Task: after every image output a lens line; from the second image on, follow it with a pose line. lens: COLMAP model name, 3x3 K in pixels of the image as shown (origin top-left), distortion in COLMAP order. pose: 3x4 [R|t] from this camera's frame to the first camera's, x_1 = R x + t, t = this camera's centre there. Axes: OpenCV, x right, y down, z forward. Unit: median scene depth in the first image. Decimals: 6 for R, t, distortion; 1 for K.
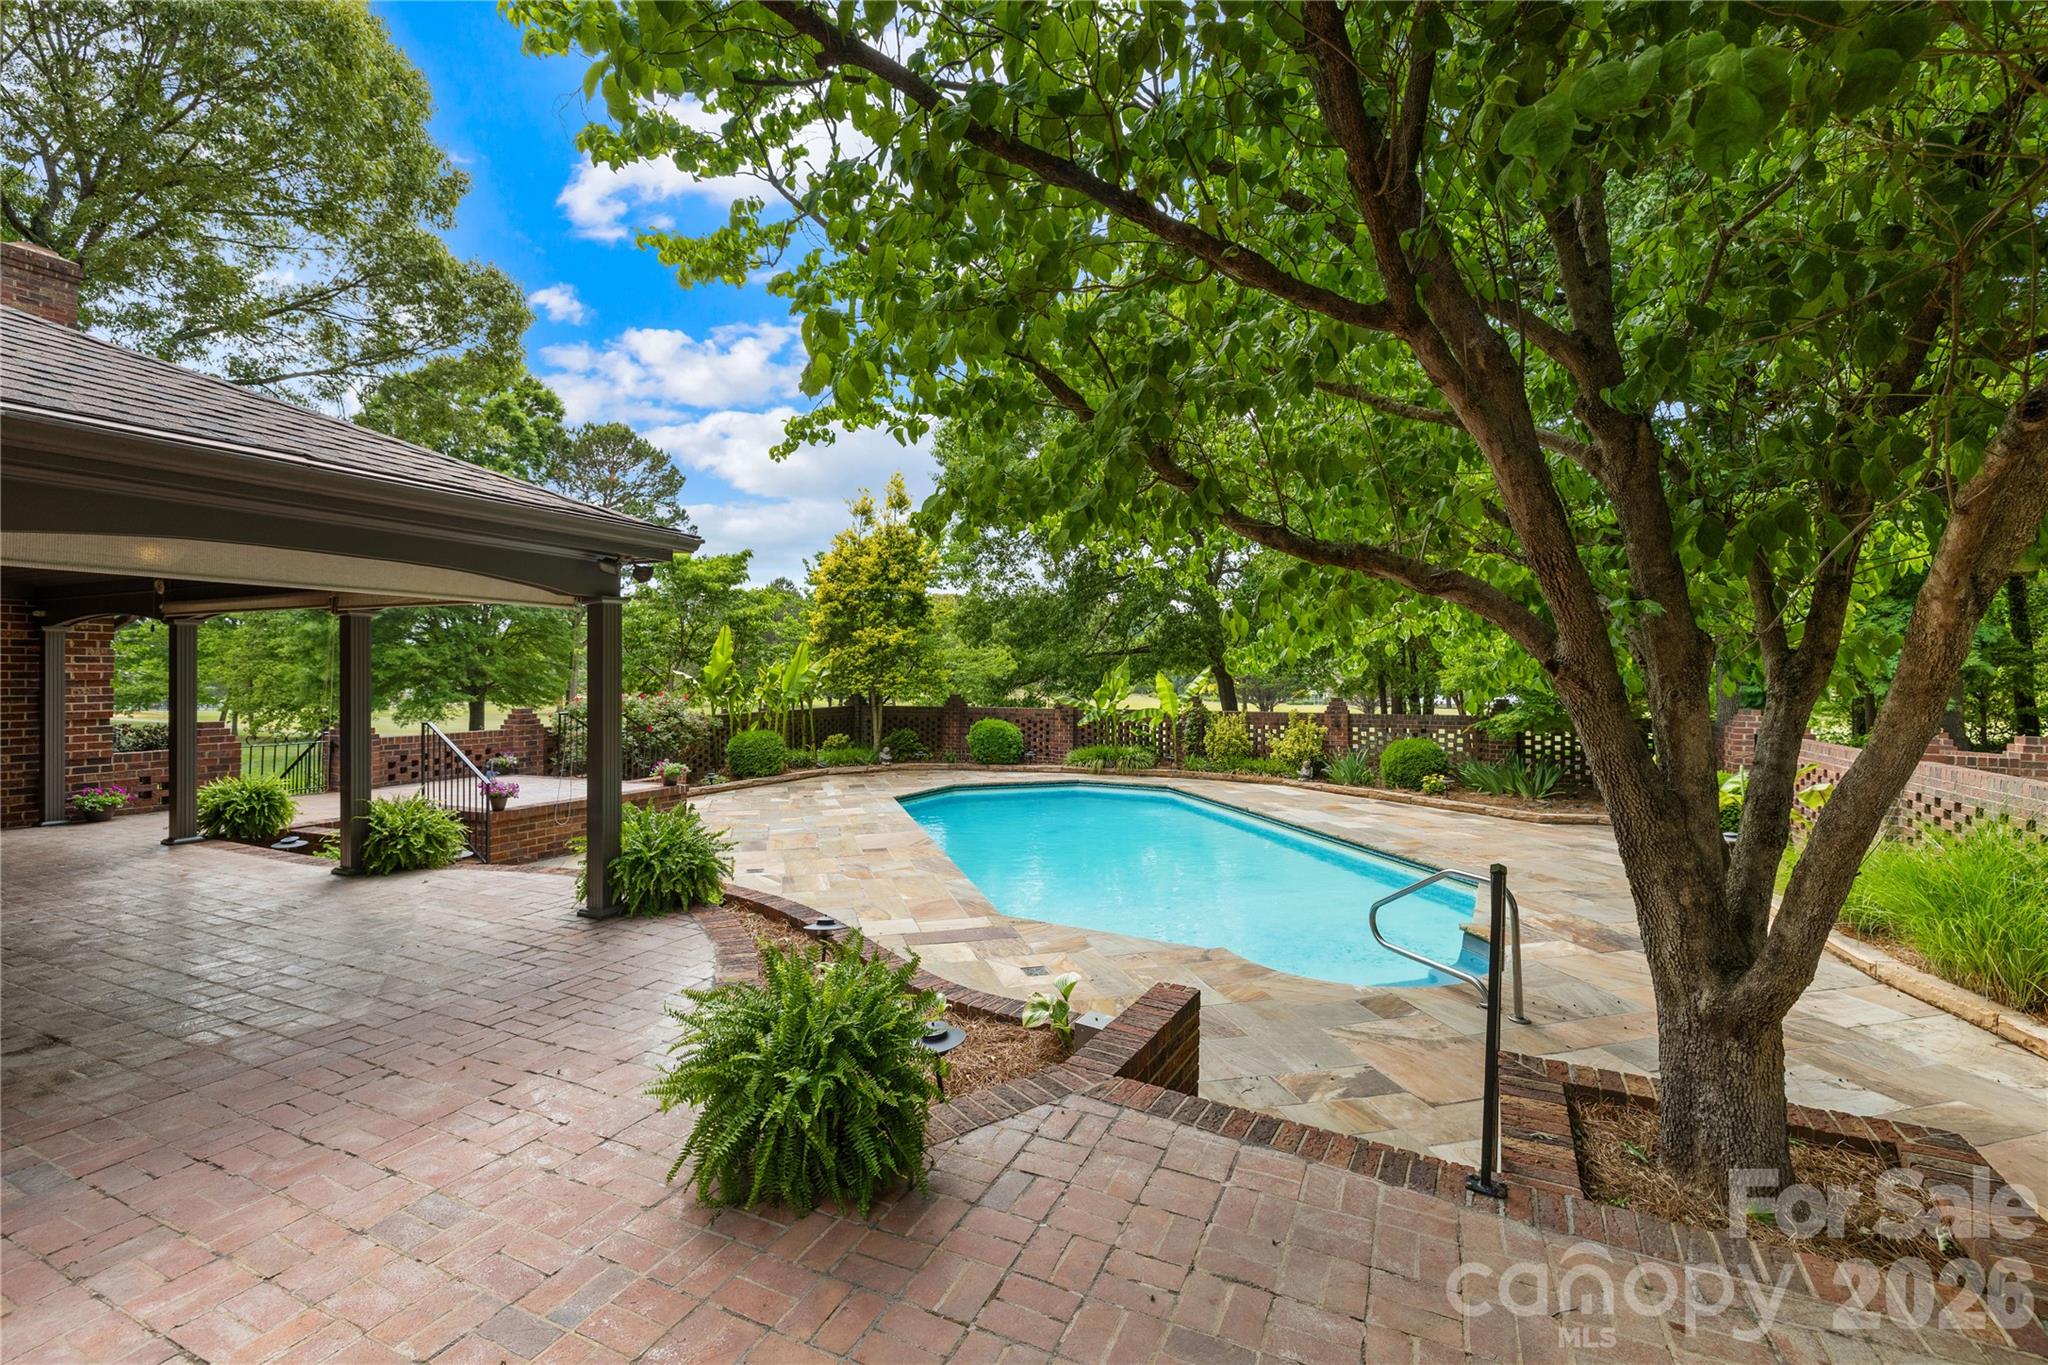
lens RADIAL K [[876.7, 0, 1026.7], [0, 876.7, 677.1], [0, 0, 1]] dist [-0.000379, -0.000074]
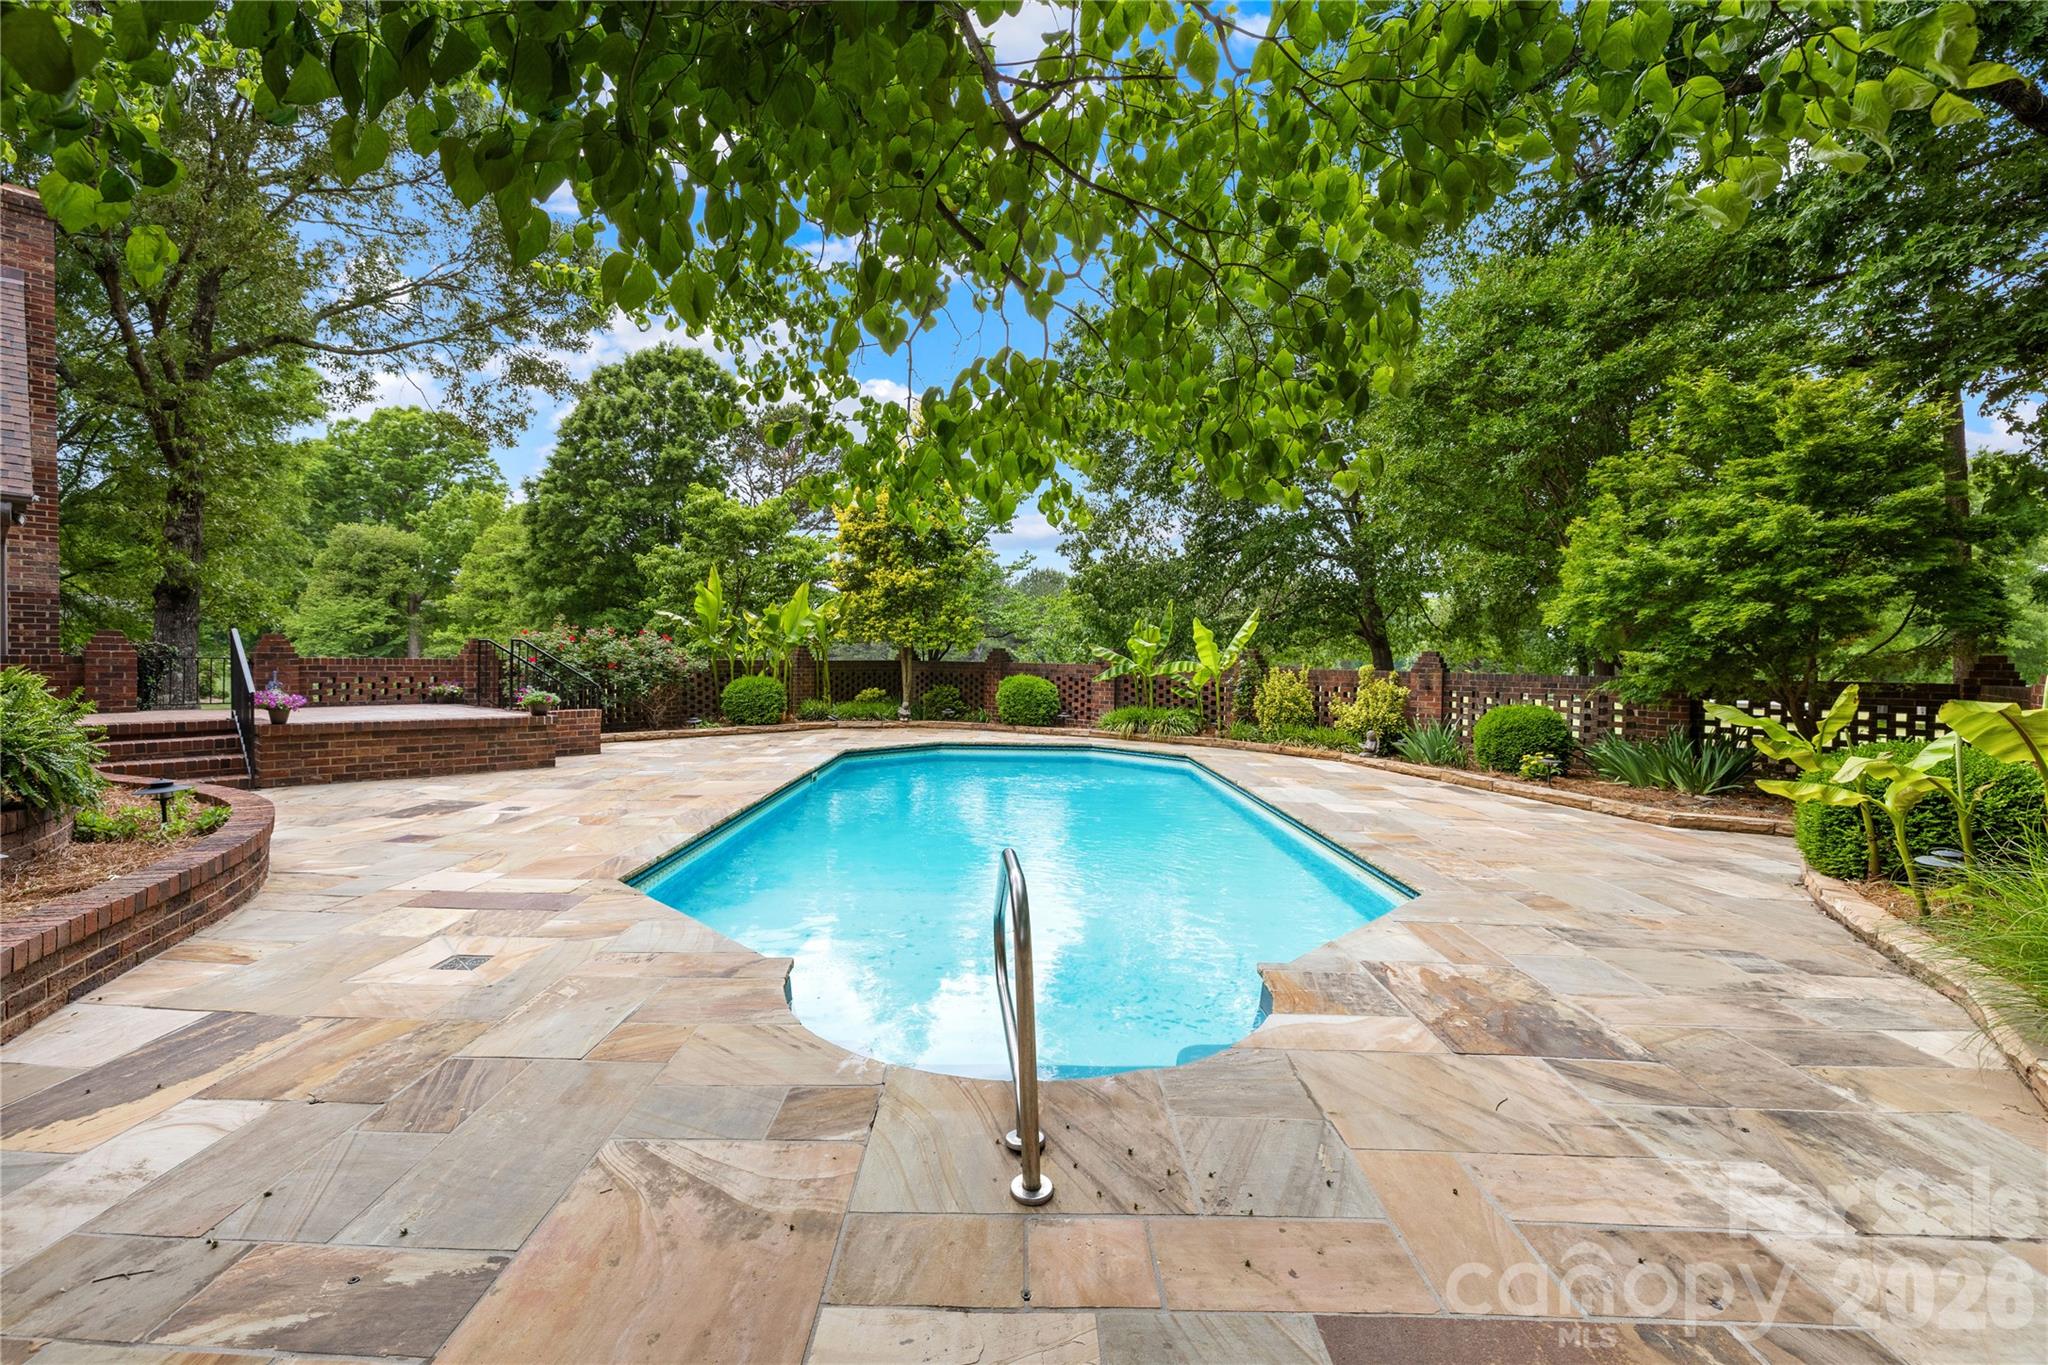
lens RADIAL K [[876.7, 0, 1026.7], [0, 876.7, 677.1], [0, 0, 1]] dist [-0.000379, -0.000074]
pose [[0.965121, 0.023921, -0.260709, 0.223153], [-0.019503, 0.999619, 0.019519, 0.039038], [0.261076, -0.013754, 0.965220, 0.179060]]
